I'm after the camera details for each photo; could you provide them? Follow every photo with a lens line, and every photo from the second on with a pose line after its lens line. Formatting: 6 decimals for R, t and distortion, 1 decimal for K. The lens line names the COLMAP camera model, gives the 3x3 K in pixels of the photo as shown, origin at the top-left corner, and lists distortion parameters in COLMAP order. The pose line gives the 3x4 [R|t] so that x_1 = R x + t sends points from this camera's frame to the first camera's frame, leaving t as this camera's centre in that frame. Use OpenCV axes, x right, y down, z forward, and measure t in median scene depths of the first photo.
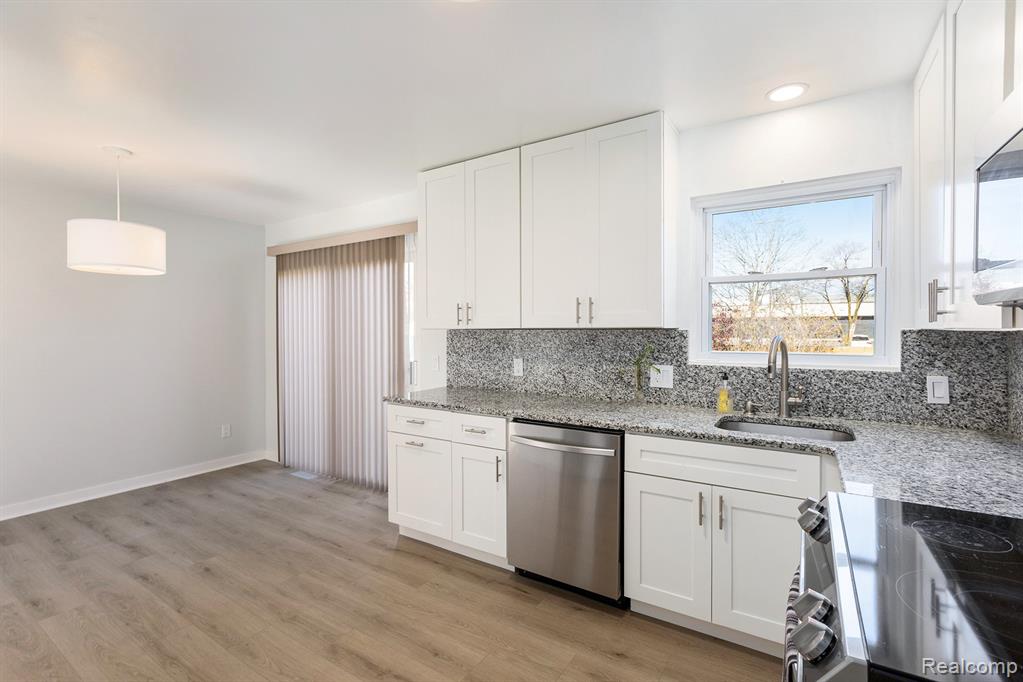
lens RADIAL K [[470.6, 0, 509.4], [0, 470.6, 337.4], [0, 0, 1]] dist [-0.014214, 0.000885]
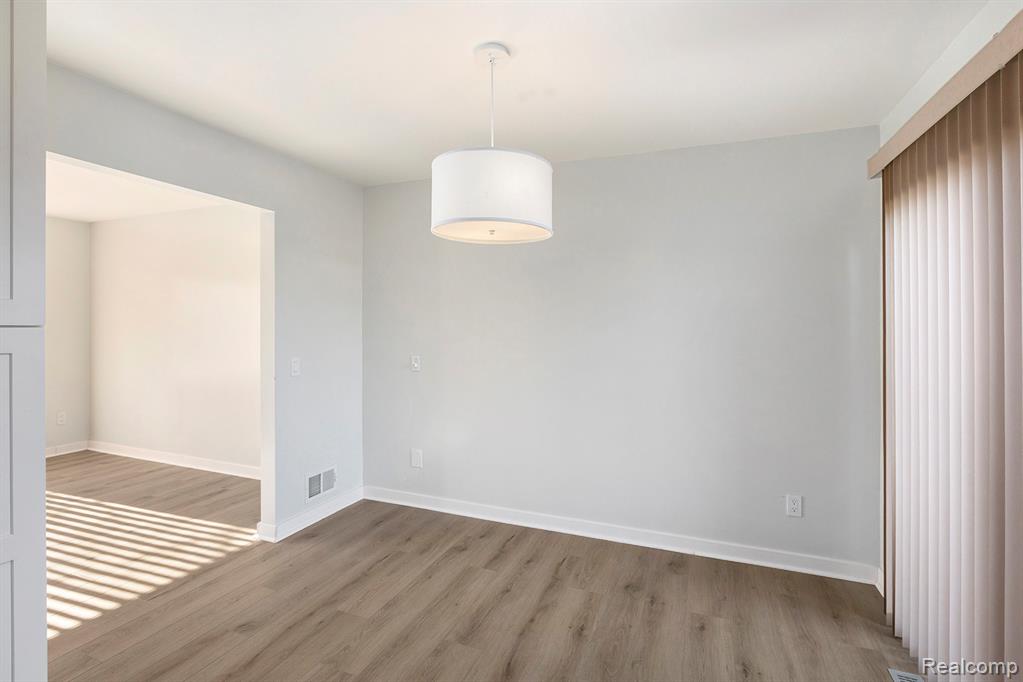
lens RADIAL K [[470.6, 0, 505.7], [0, 470.6, 326.3], [0, 0, 1]] dist [-0.014214, 0.000885]
pose [[0.193453, 0.007340, -0.981082, -0.150155], [-0.011651, 0.999919, 0.005183, -0.021972], [0.981040, 0.010428, 0.193523, 0.696072]]
